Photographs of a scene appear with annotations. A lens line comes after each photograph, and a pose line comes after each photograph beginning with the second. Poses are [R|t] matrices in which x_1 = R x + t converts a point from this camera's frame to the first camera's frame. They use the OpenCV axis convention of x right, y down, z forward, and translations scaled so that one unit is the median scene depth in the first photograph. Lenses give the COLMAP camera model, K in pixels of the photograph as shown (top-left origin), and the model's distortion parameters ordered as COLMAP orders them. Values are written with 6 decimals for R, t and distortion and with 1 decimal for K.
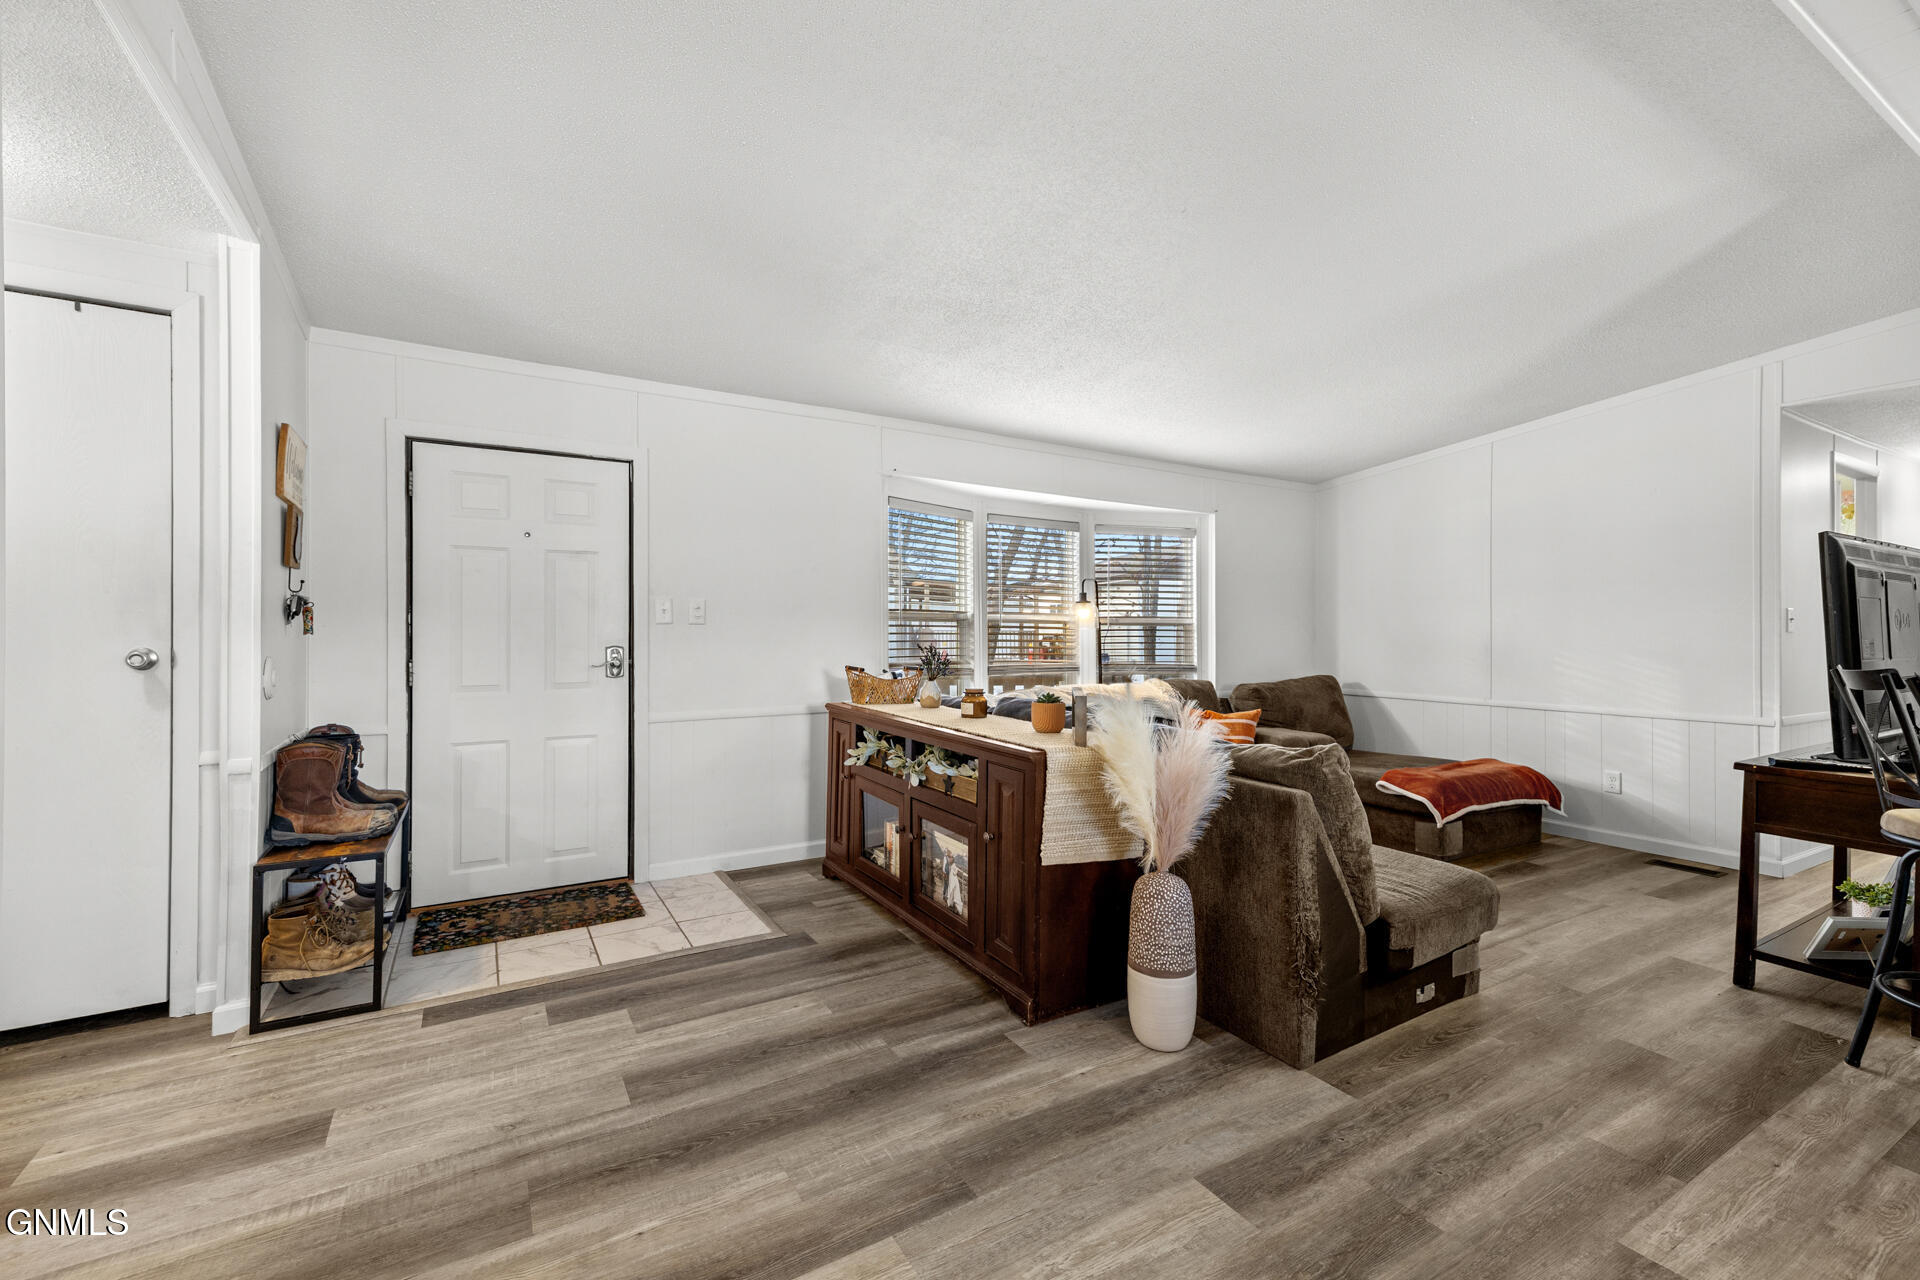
lens RADIAL K [[813.9, 0, 960.0], [0, 813.9, 640.0], [0, 0, 1]] dist [0.000357, 0.000134]
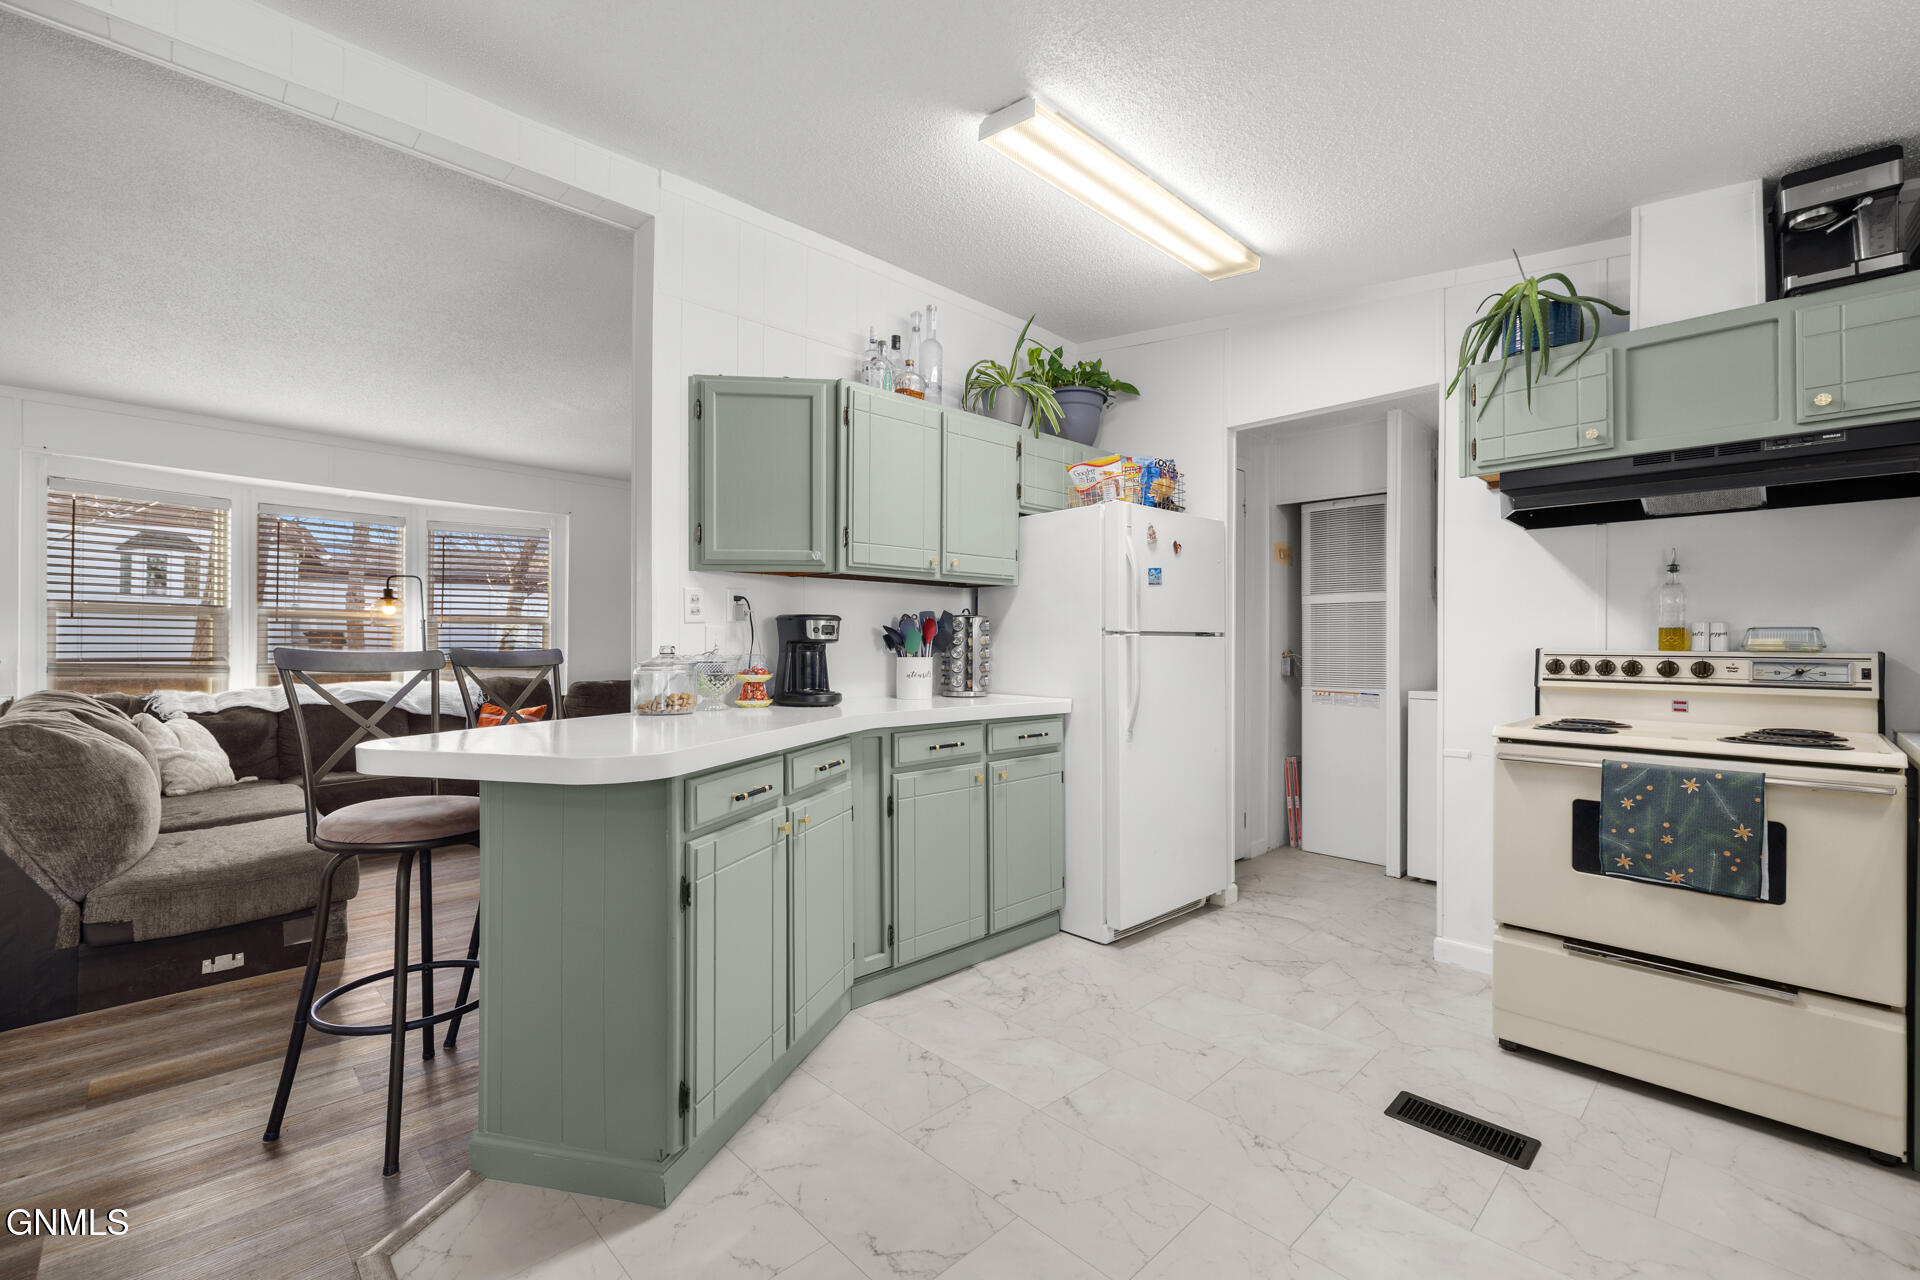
lens RADIAL K [[813.9, 0, 960.0], [0, 813.9, 640.0], [0, 0, 1]] dist [0.000357, 0.000134]
pose [[0.971810, 0.005470, 0.235702, 1.079435], [-0.002986, 0.999936, -0.010893, 0.021833], [-0.235746, 0.009882, 0.971764, -0.216816]]
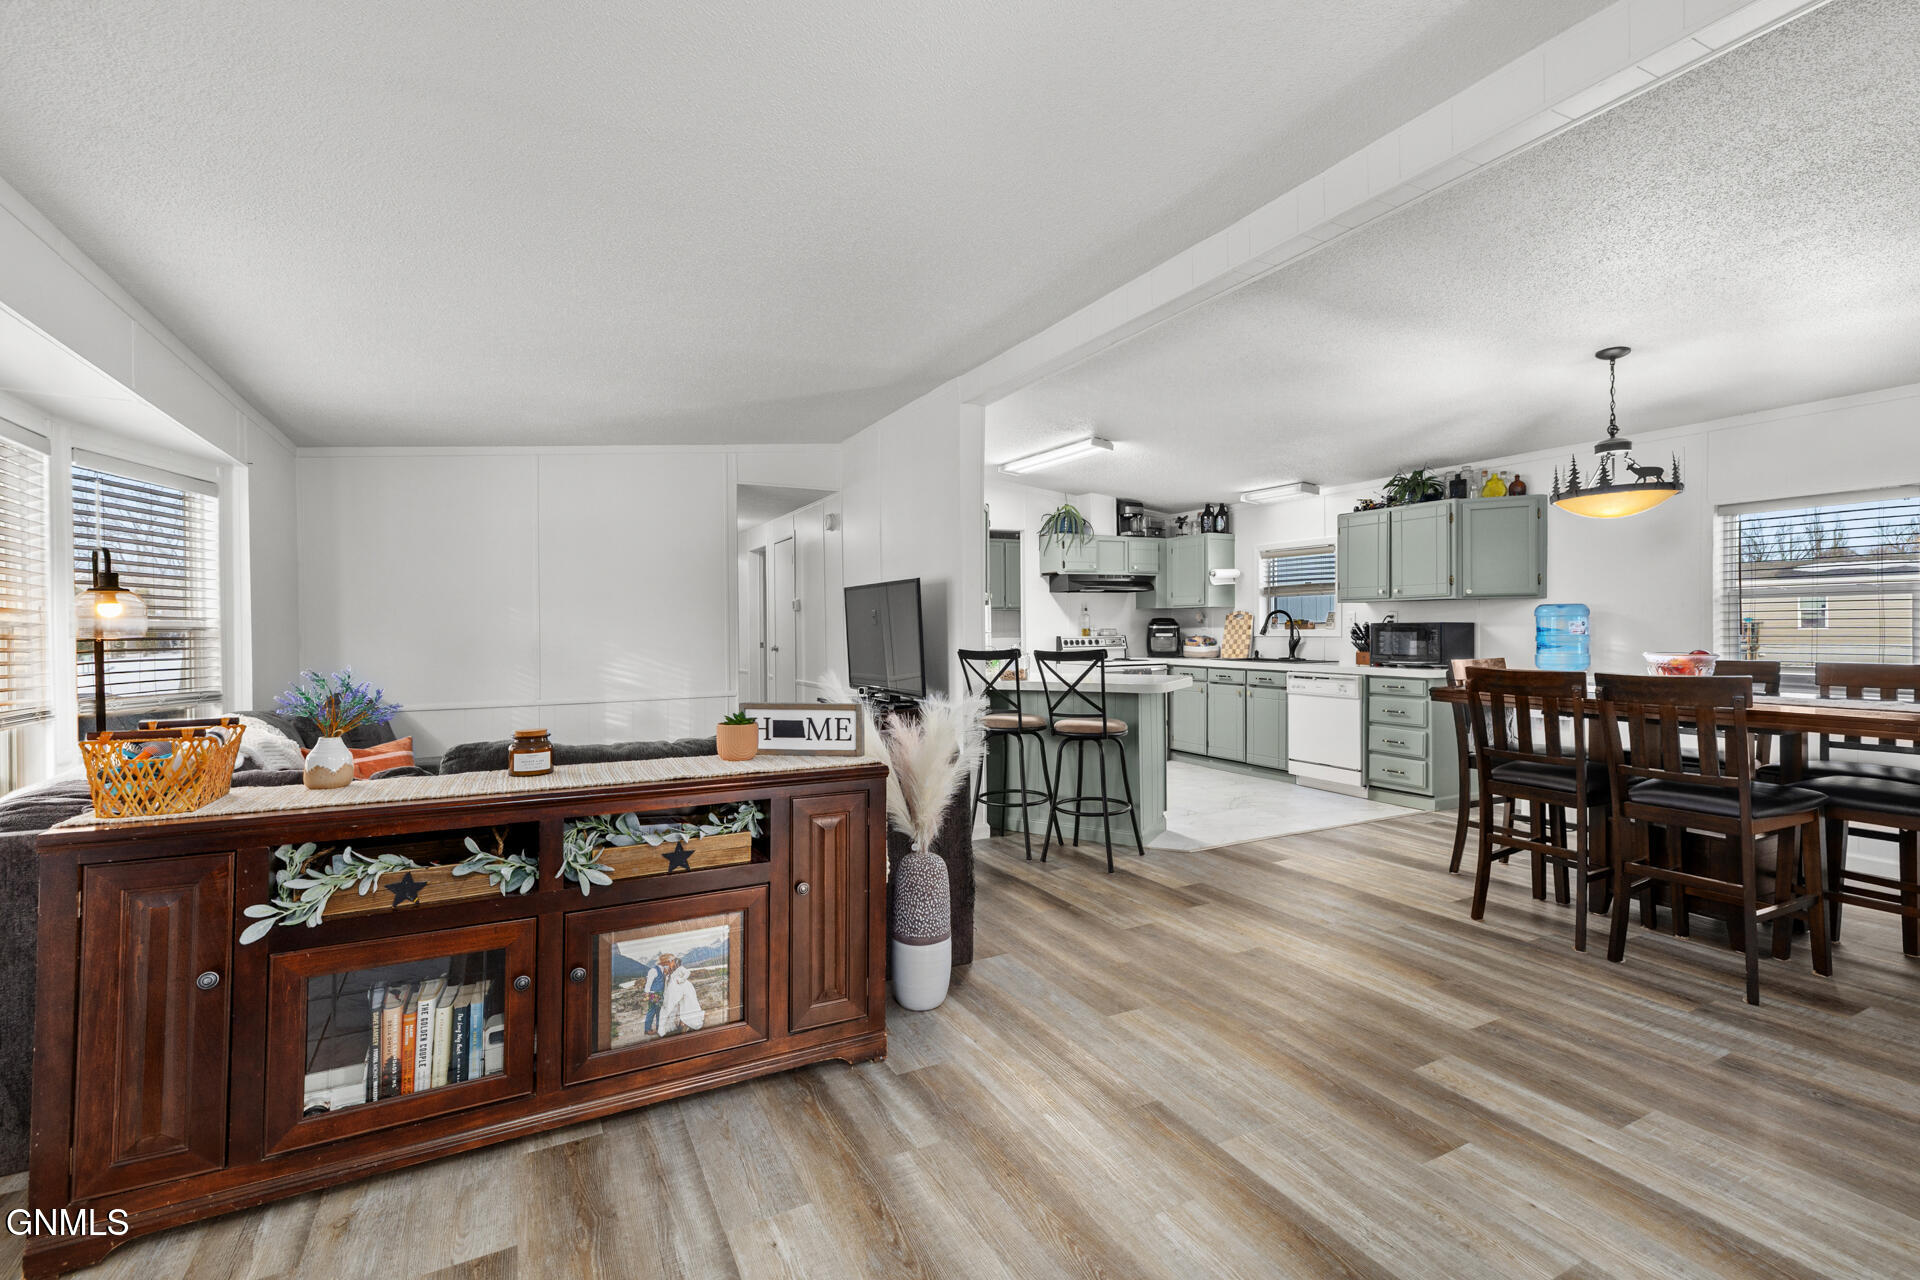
lens RADIAL K [[840.9, 0, 957.2], [0, 840.9, 631.2], [0, 0, 1]] dist [0.012508, 0.000050]
pose [[0.051751, -0.008483, 0.998624, -0.733459], [0.016624, 0.999833, 0.007632, -0.022326], [-0.998522, 0.016206, 0.051883, 0.712773]]
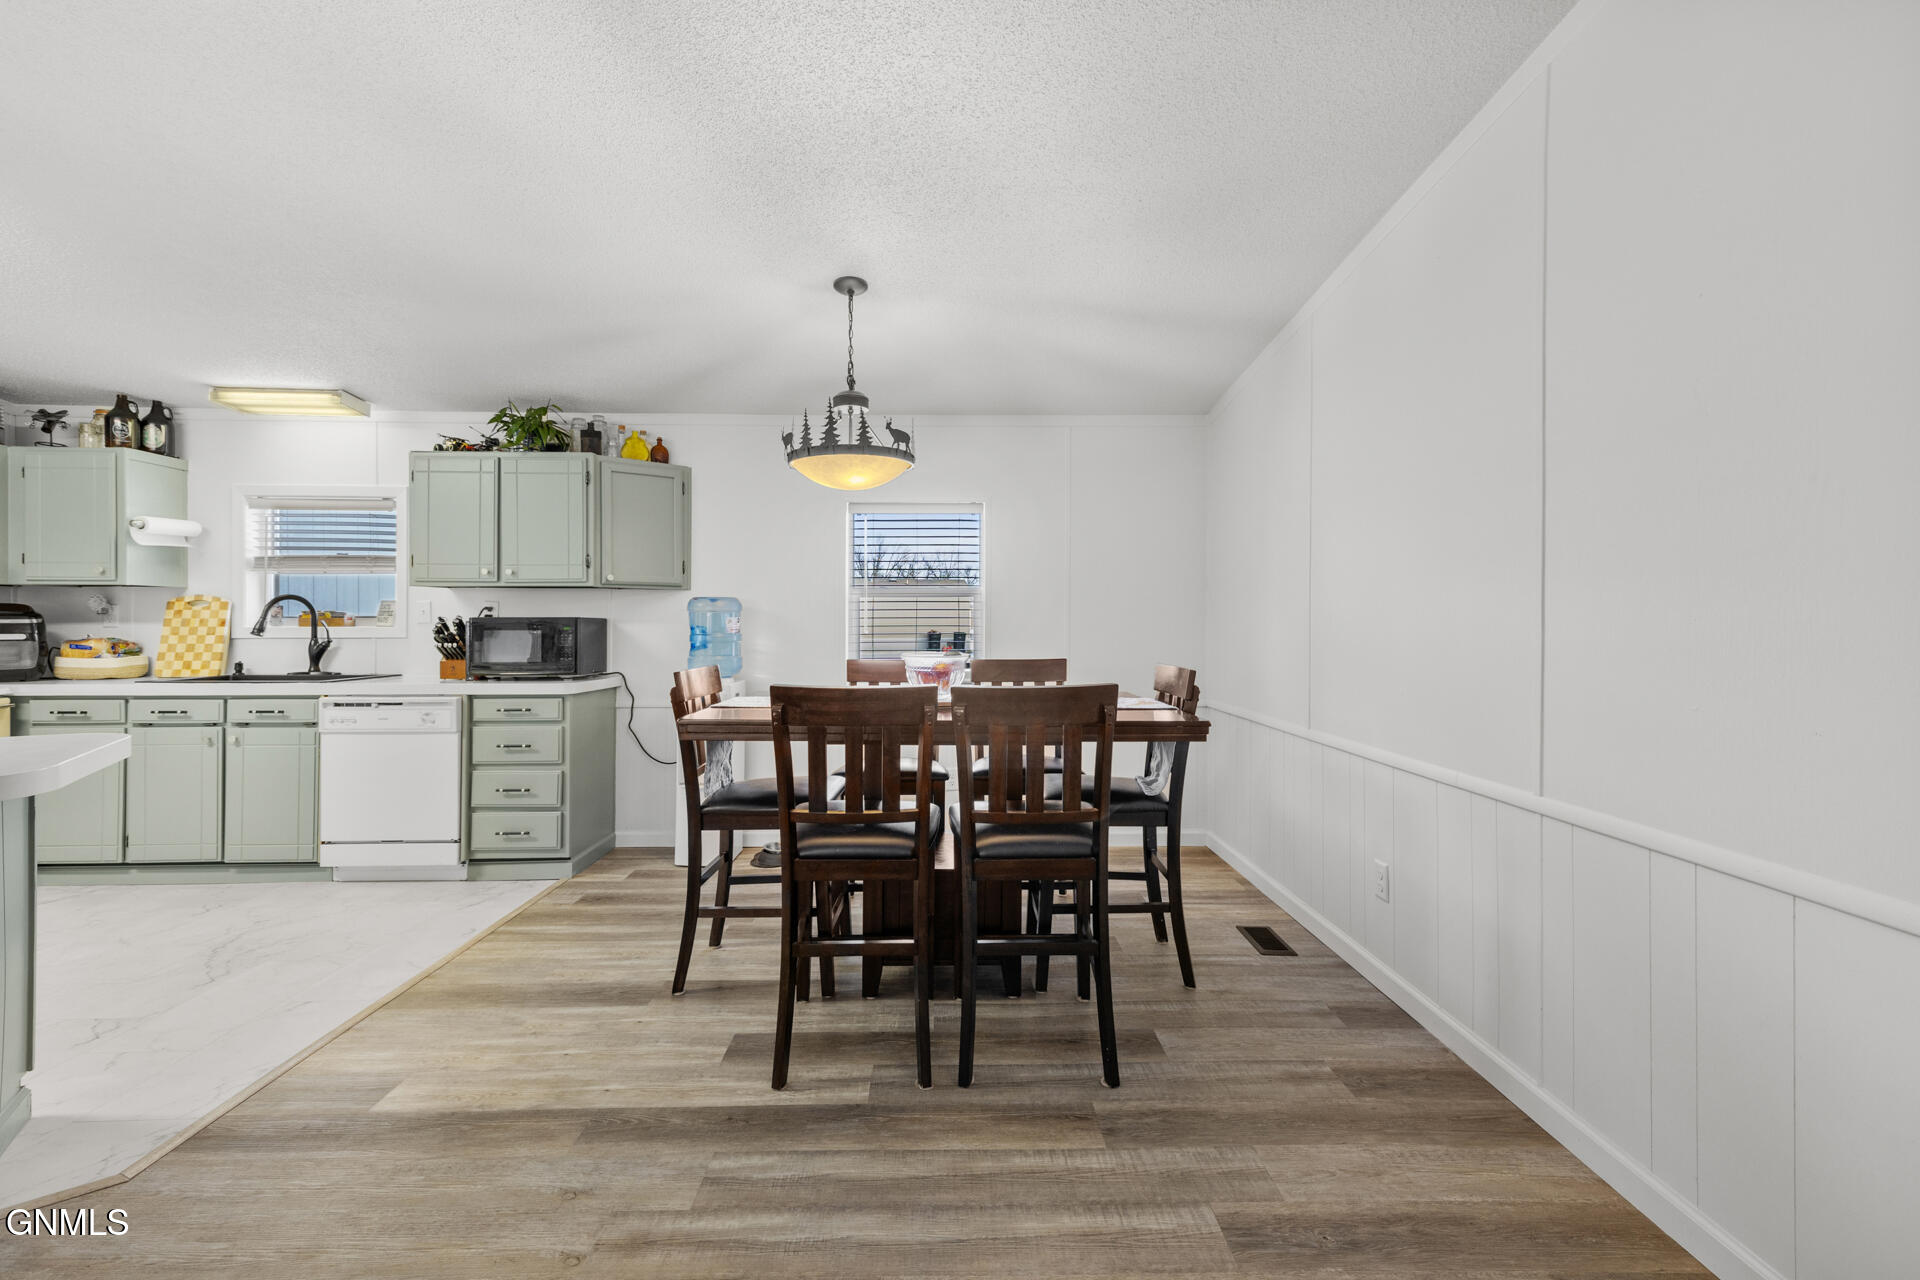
lens RADIAL K [[829.6, 0, 958.5], [0, 829.6, 622.0], [0, 0, 1]] dist [0.018302, 0.000141]
pose [[-0.868237, -0.003436, 0.496137, -0.008652], [0.001307, 0.999957, 0.009212, -0.013000], [-0.496147, 0.008647, -0.868195, 0.608517]]
